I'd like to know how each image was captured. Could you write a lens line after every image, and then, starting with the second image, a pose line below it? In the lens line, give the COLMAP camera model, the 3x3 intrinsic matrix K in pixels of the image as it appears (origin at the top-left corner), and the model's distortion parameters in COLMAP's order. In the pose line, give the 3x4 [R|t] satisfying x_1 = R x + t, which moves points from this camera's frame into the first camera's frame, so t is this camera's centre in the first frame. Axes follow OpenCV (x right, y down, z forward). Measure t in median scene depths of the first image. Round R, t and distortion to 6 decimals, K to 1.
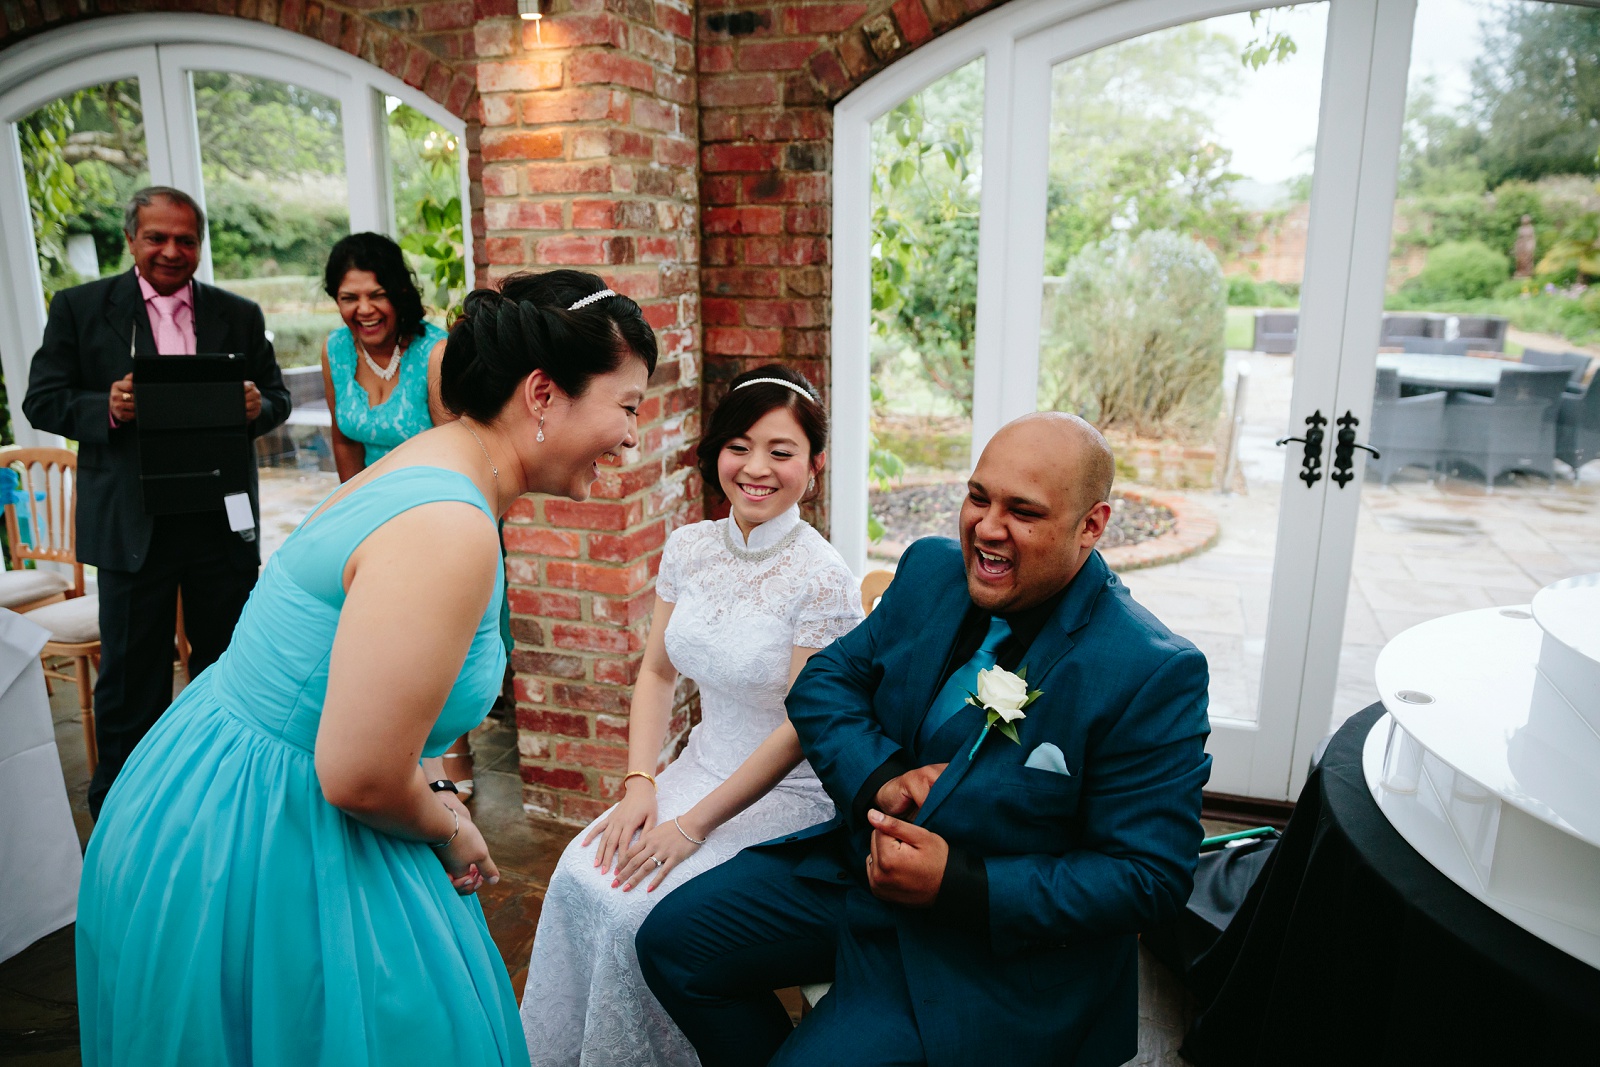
lens RADIAL K [[1187.4, 0, 798.6], [0, 1187.4, 572.2], [0, 0, 1]] dist [-0.108258, 0.093512]
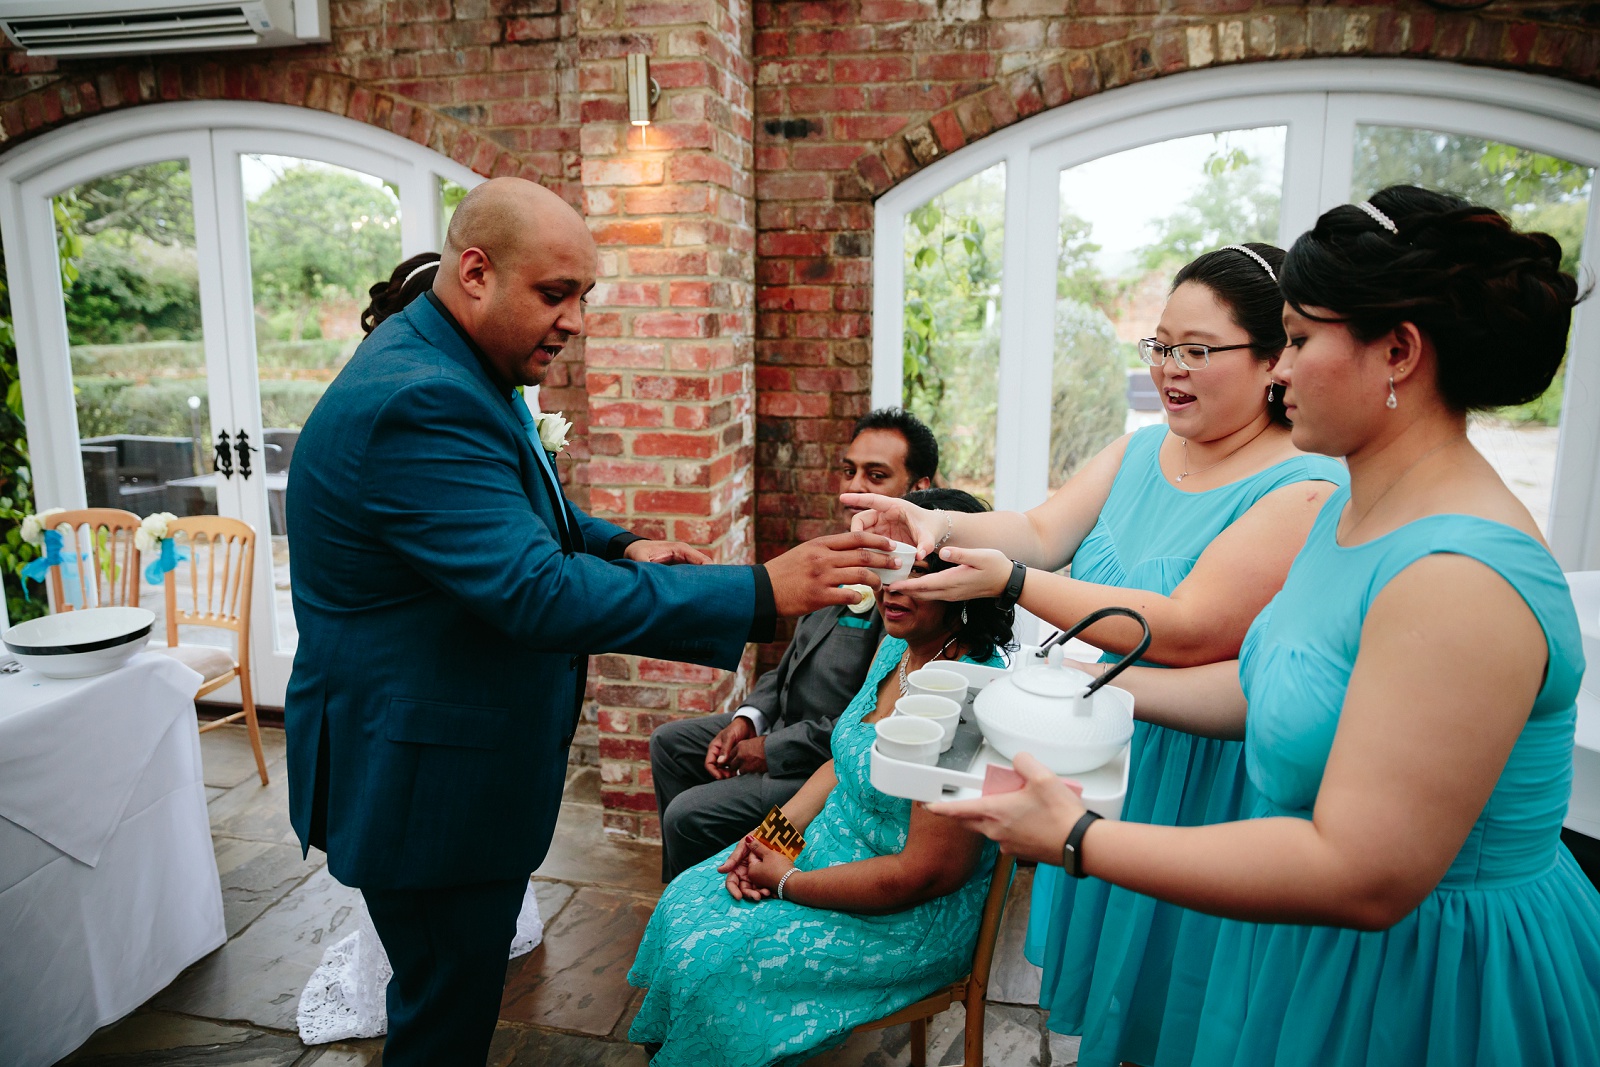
lens RADIAL K [[1187.4, 0, 798.6], [0, 1187.4, 572.2], [0, 0, 1]] dist [-0.108258, 0.093512]
pose [[0.991787, -0.024202, 0.125591, -0.196448], [0.030611, 0.998312, -0.049352, 0.021696], [-0.124185, 0.052791, 0.990854, -0.118935]]
